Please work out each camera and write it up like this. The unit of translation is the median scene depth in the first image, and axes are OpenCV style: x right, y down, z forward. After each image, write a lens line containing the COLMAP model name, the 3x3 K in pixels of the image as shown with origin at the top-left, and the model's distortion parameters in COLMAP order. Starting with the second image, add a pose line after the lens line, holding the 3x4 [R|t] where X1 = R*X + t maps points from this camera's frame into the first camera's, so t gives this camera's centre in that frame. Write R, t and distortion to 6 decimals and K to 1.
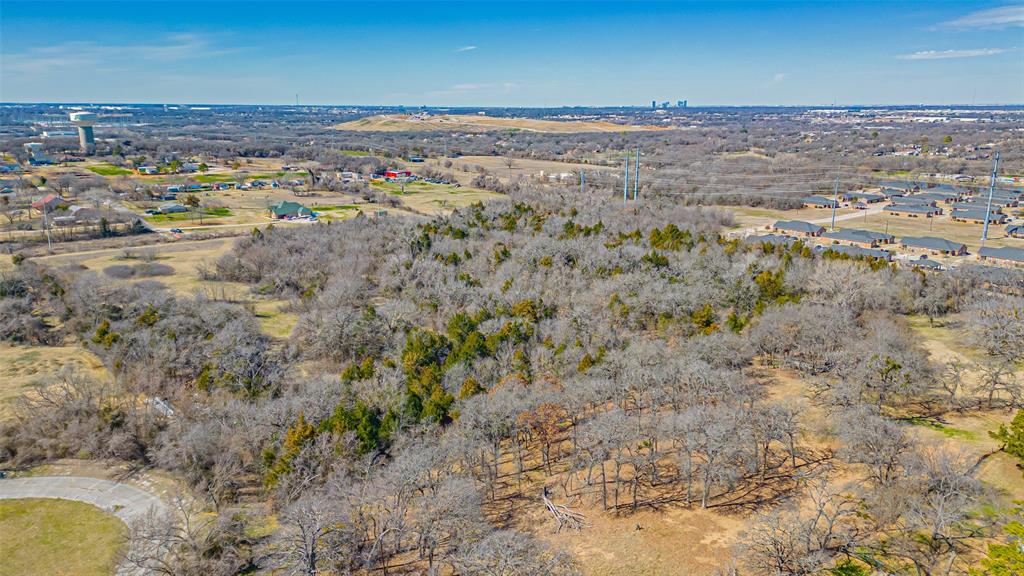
lens RADIAL K [[723.4, 0, 518.2], [0, 723.4, 291.8], [0, 0, 1]] dist [0.053881, -0.037543]
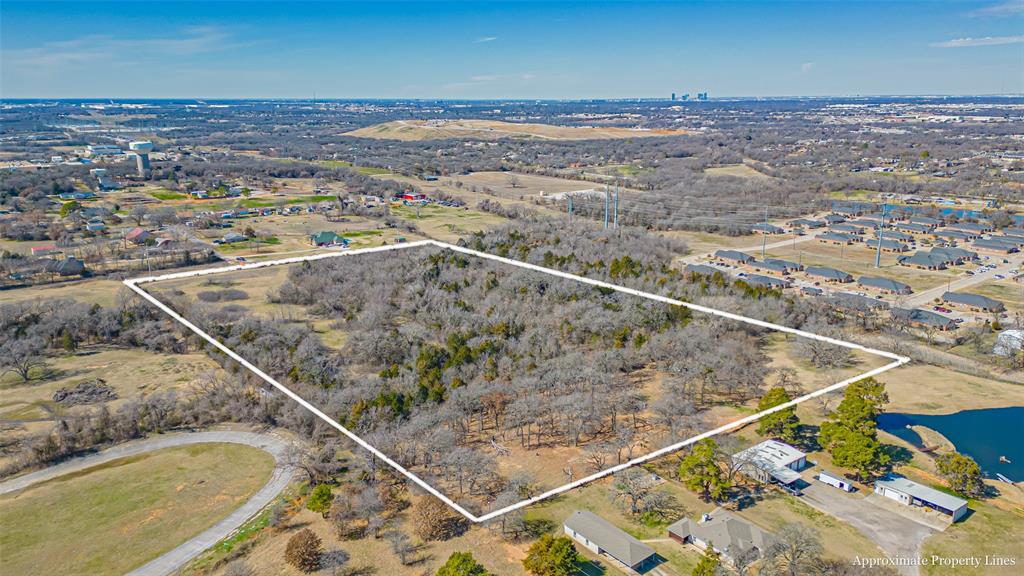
lens RADIAL K [[723.4, 0, 517.4], [0, 723.4, 281.0], [0, 0, 1]] dist [0.053881, -0.037543]
pose [[0.999743, 0.000475, -0.022647, 0.050079], [-0.000706, 0.999948, -0.010198, -0.038219], [0.022640, 0.010212, 0.999692, -0.301872]]
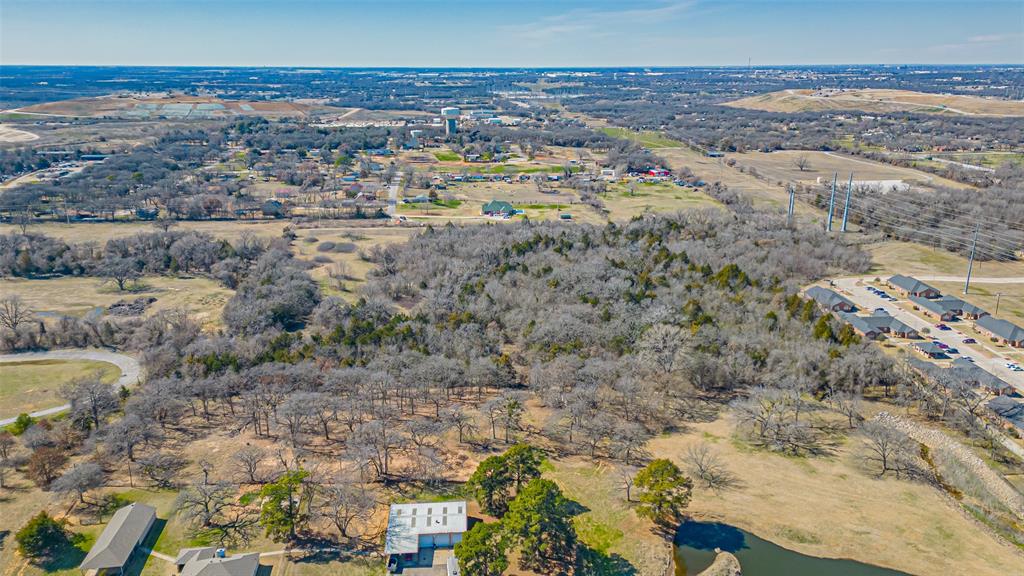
lens RADIAL K [[723.4, 0, 503.6], [0, 723.4, 290.8], [0, 0, 1]] dist [0.053881, -0.037543]
pose [[0.831194, 0.160042, -0.532451, 0.533045], [-0.137729, 0.987095, 0.081692, -0.100210], [0.538654, 0.005432, 0.842510, -0.075767]]
